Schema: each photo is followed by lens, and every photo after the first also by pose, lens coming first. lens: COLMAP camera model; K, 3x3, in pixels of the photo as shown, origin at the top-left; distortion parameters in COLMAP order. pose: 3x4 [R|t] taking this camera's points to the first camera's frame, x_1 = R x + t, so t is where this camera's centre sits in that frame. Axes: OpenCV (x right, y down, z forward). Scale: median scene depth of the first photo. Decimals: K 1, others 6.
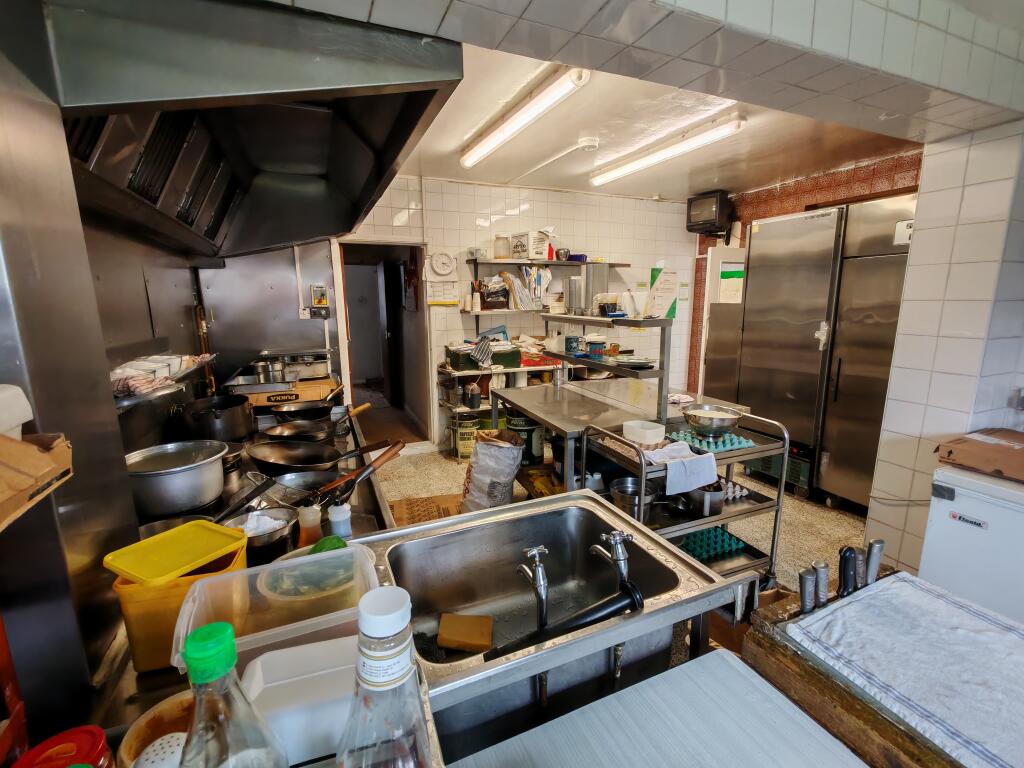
lens RADIAL K [[465.4, 0, 512.0], [0, 465.4, 384.0], [0, 0, 1]] dist [-0.001455, 0.000133]
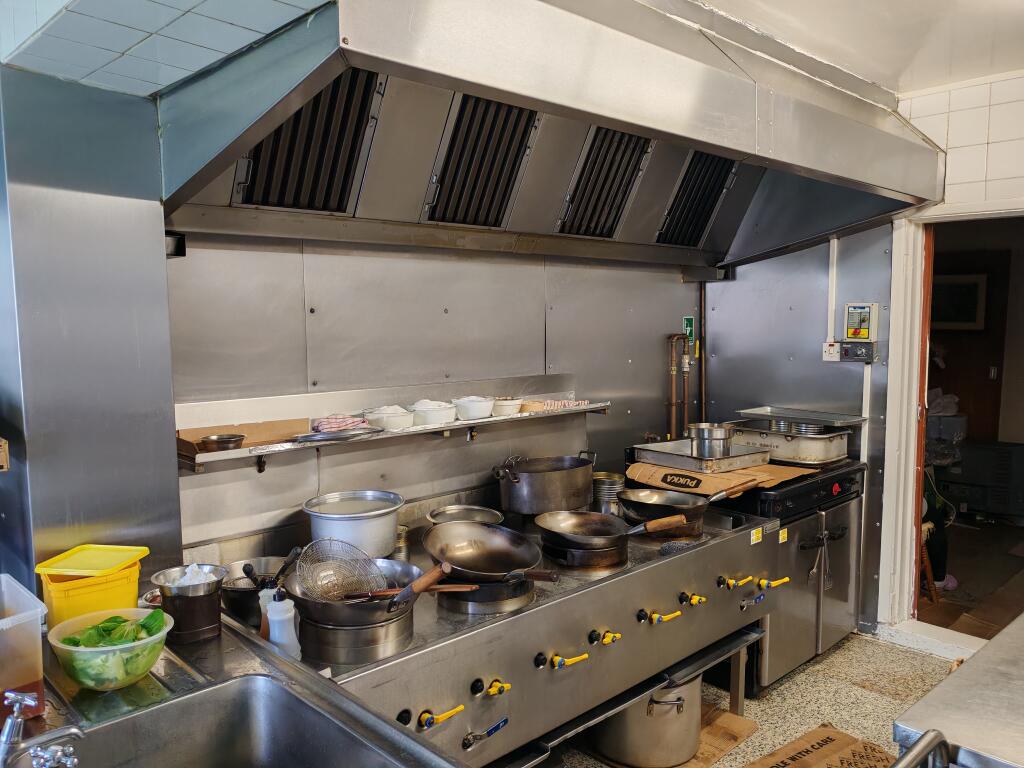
lens RADIAL K [[806.5, 0, 512.0], [0, 806.5, 384.0], [0, 0, 1]] dist [0.000937, -0.000224]
pose [[0.350276, 0.094206, -0.931897, 0.365891], [-0.171458, 0.984567, 0.035083, -0.080977], [0.920820, 0.147492, 0.361022, 0.281840]]
